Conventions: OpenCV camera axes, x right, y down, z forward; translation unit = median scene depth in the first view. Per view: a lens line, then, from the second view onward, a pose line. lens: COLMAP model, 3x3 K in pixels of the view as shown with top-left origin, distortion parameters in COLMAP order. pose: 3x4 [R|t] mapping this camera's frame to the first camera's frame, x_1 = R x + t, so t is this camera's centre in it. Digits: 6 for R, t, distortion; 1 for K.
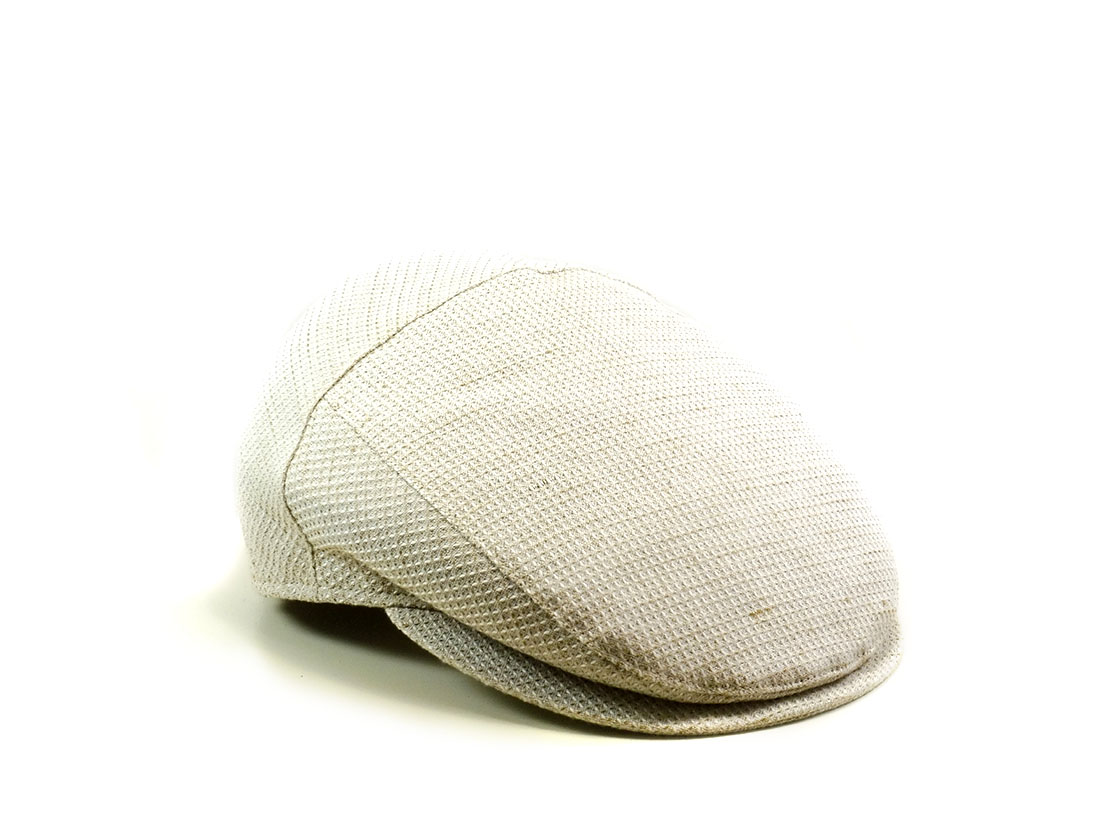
lens RADIAL K [[2888.6, 0, 550.0], [0, 2888.6, 412.5], [0, 0, 1]] dist [0.953400, -45.757293]
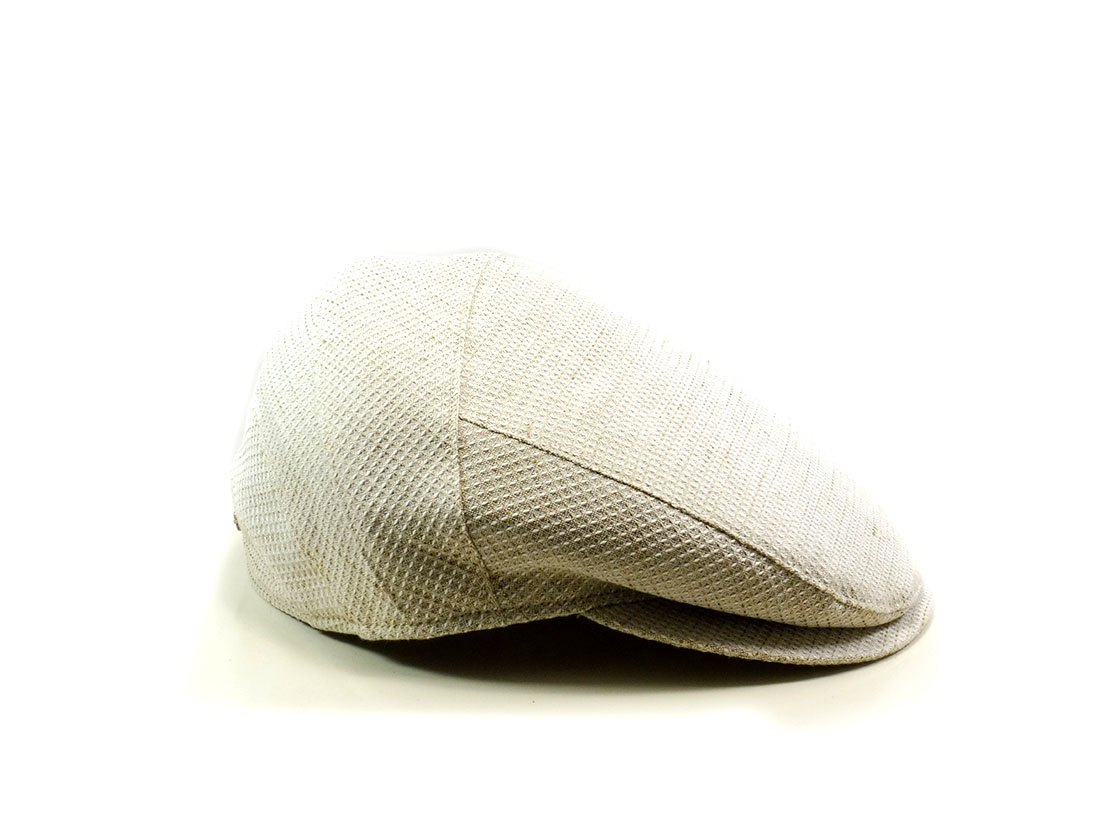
lens RADIAL K [[2888.6, 0, 550.0], [0, 2888.6, 412.5], [0, 0, 1]] dist [0.953400, -45.757293]
pose [[0.753610, -0.193104, 0.628318, -0.684782], [0.184220, 0.979615, 0.080114, -0.081585], [-0.630980, 0.055374, 0.773820, 0.252684]]
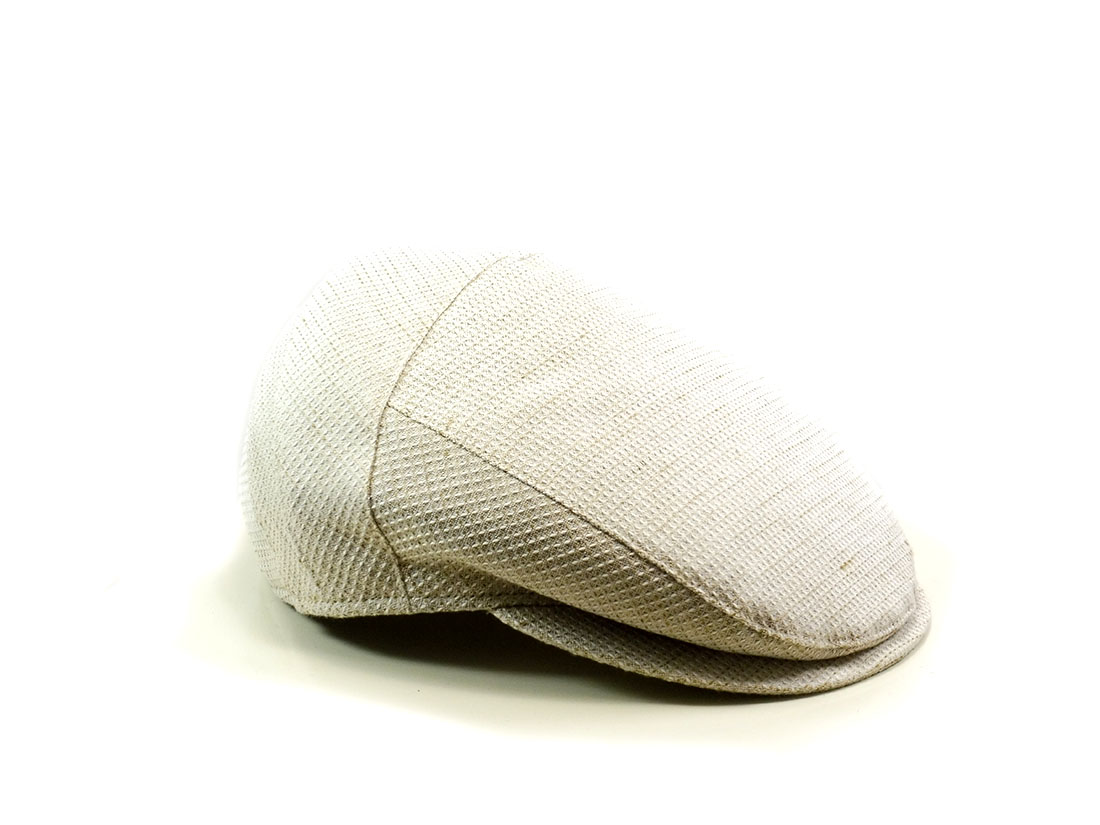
lens RADIAL K [[2888.6, 0, 550.0], [0, 2888.6, 412.5], [0, 0, 1]] dist [0.953400, -45.757293]
pose [[0.925719, -0.108910, 0.362191, -0.397115], [0.106257, 0.993964, 0.027300, -0.024541], [-0.362978, 0.013213, 0.931704, 0.077571]]
